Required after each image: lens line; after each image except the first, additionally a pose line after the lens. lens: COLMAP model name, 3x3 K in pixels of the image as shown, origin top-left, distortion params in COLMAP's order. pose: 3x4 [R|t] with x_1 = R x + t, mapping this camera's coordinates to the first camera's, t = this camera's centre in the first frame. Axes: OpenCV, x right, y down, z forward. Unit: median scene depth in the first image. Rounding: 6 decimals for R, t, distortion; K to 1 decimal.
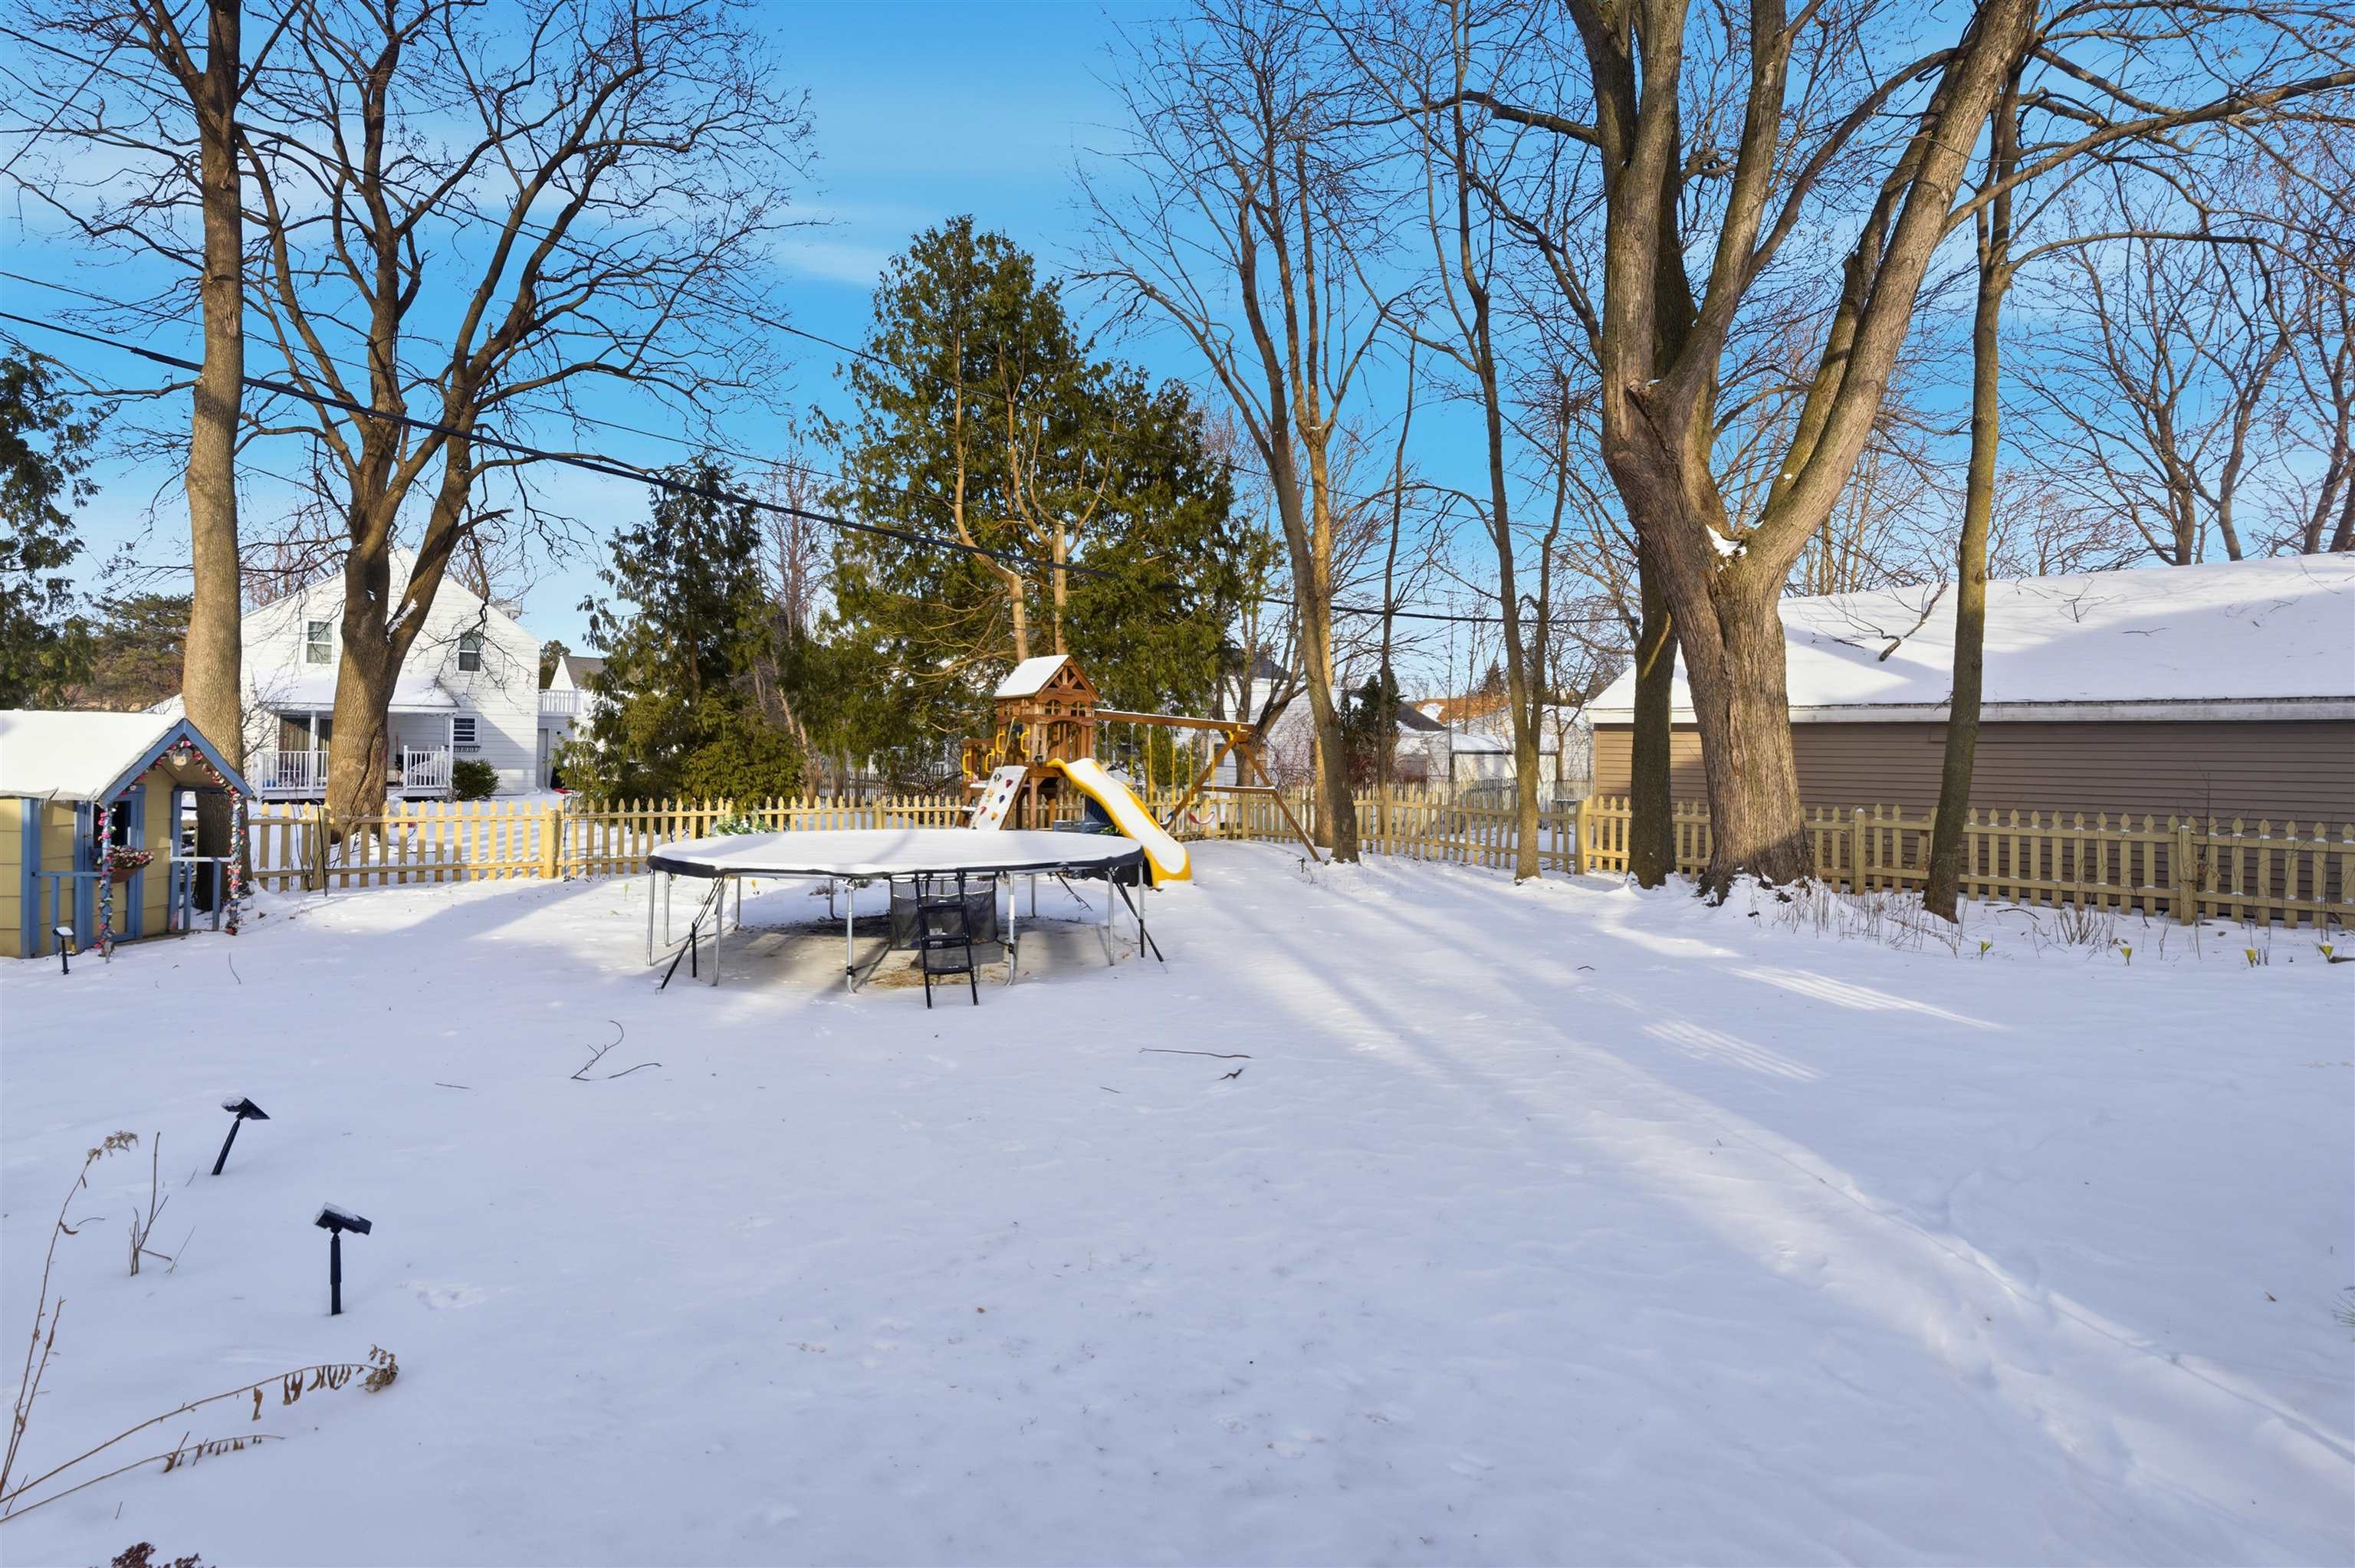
lens RADIAL K [[1126.8, 0, 1173.8], [0, 1126.8, 713.0], [0, 0, 1]] dist [-0.008888, 0.000665]
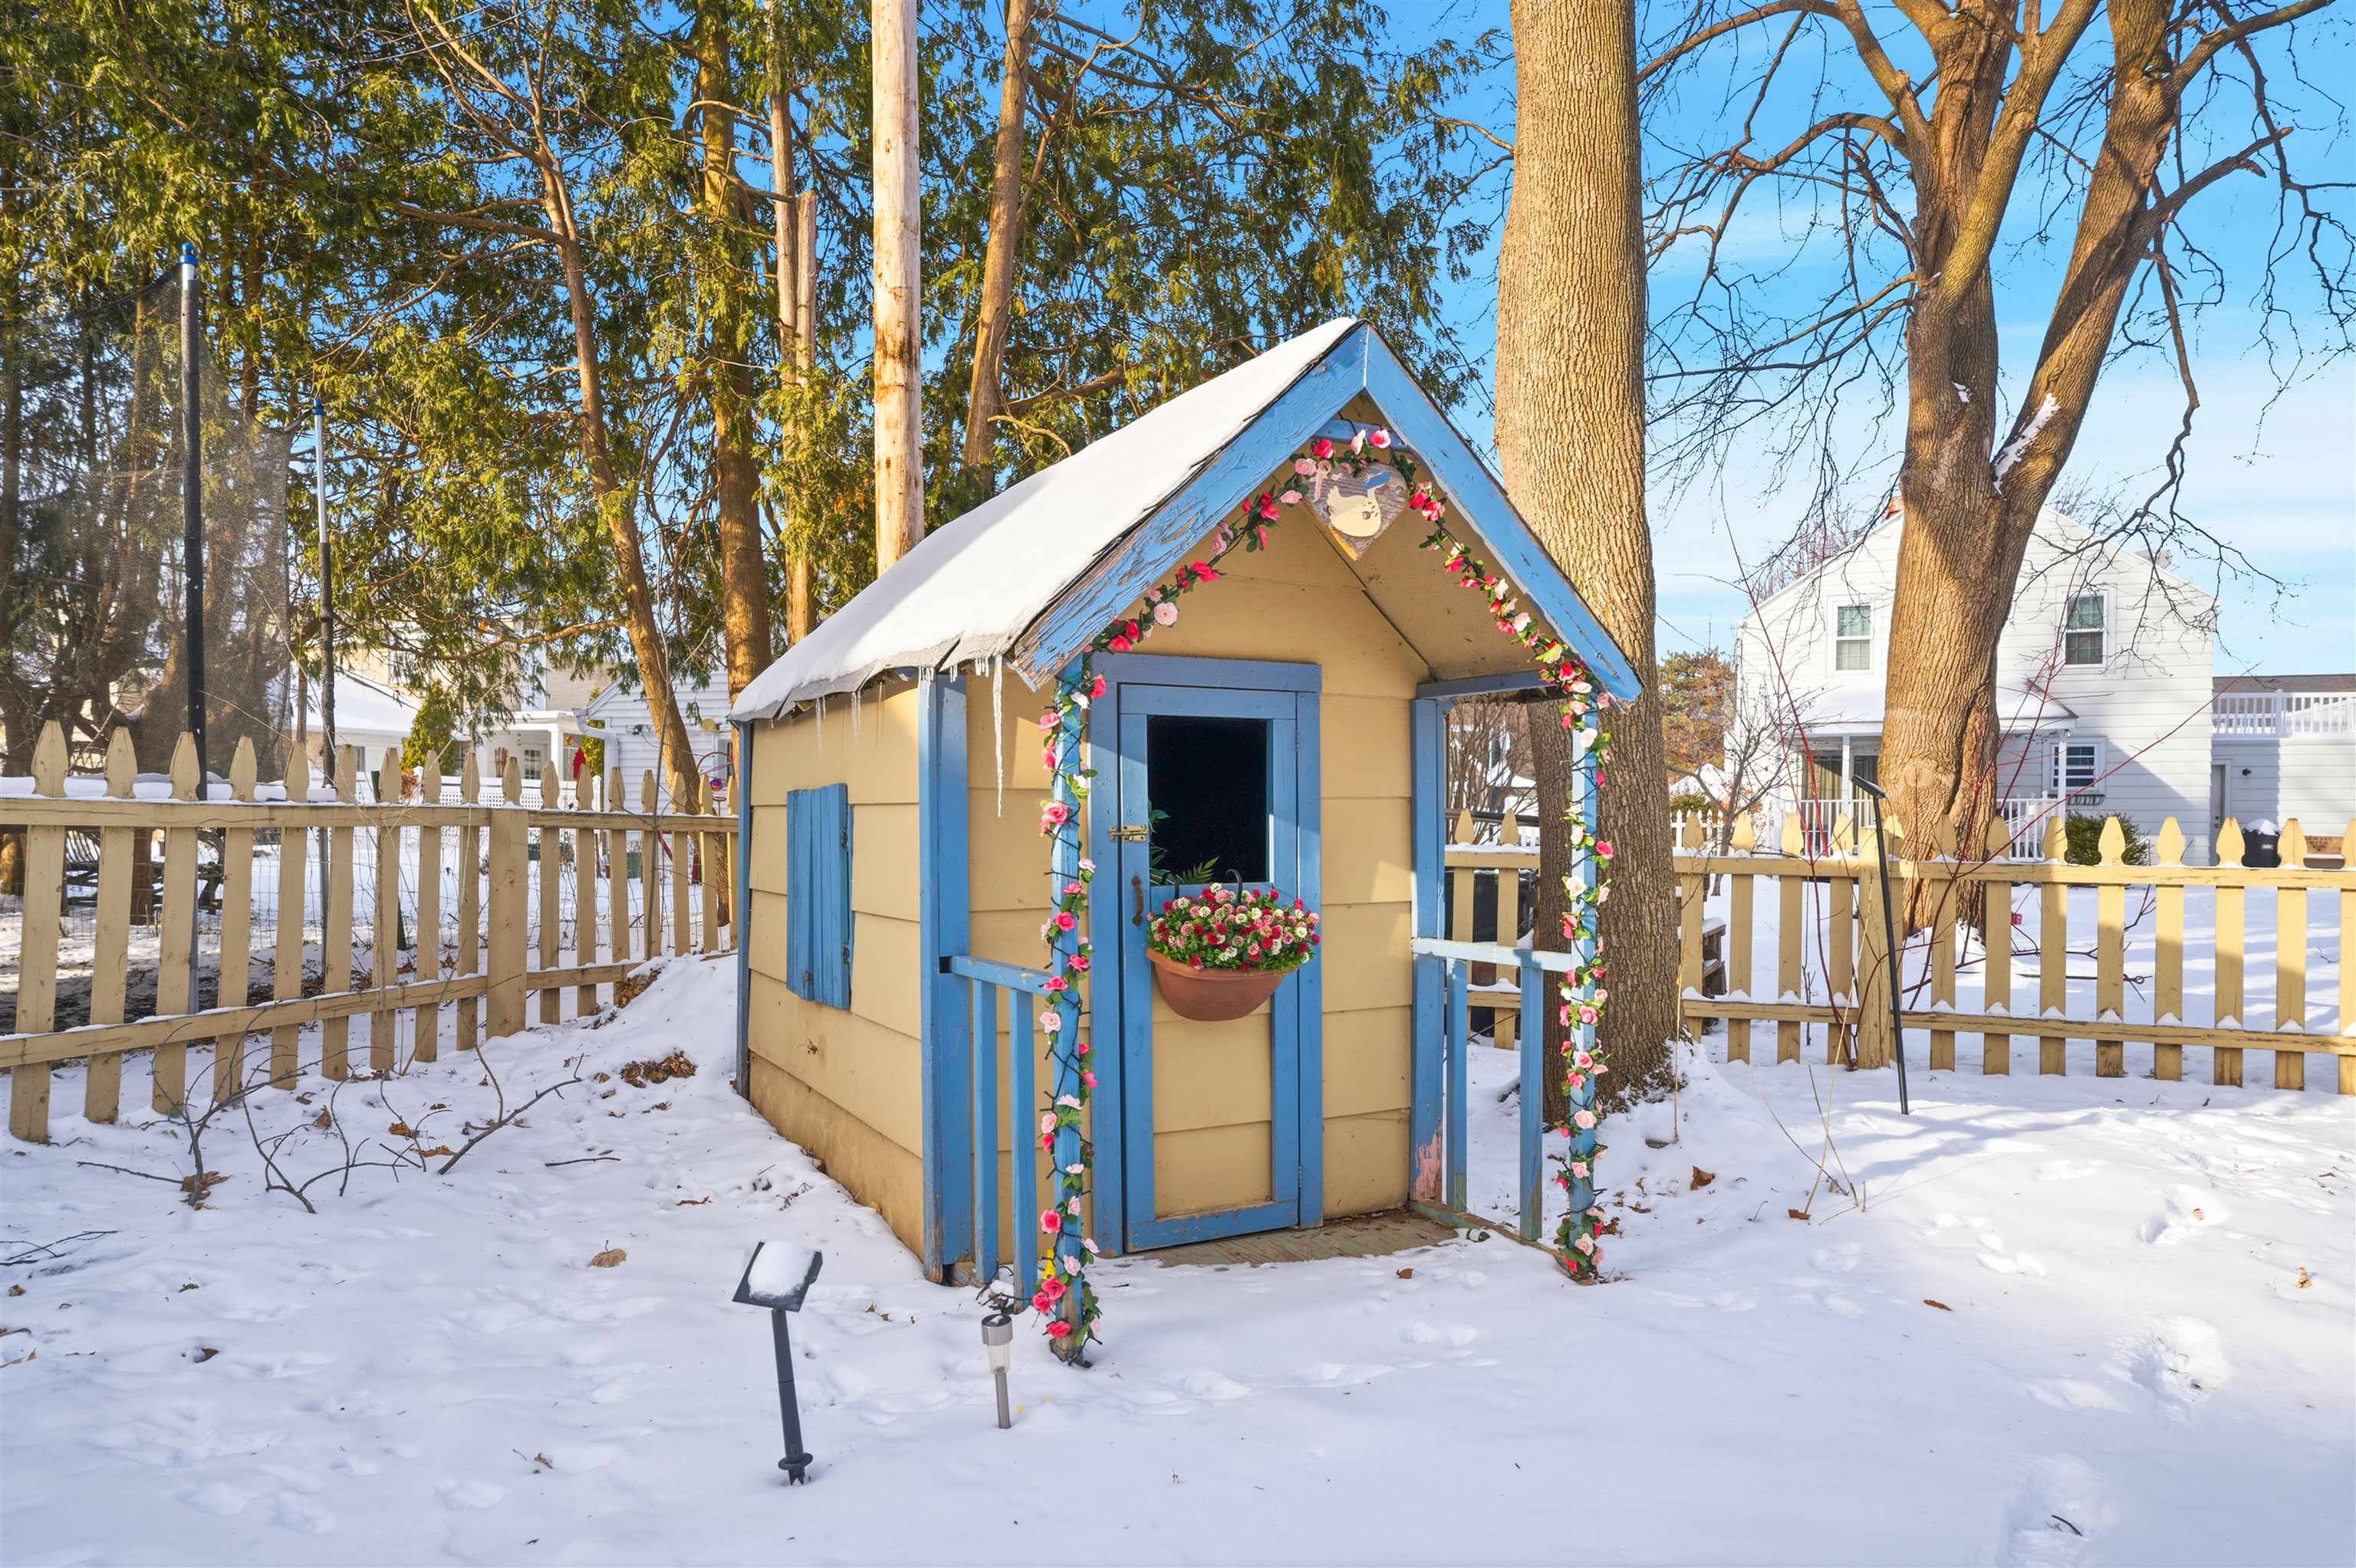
lens RADIAL K [[1509.5, 0, 1184.6], [0, 1509.5, 853.3], [0, 0, 1]] dist [0.019023, -0.001169]
pose [[0.484414, 0.010182, -0.874779, -0.374136], [0.025773, 0.999332, 0.025904, 0.060528], [0.874459, -0.035094, 0.483829, 0.482435]]
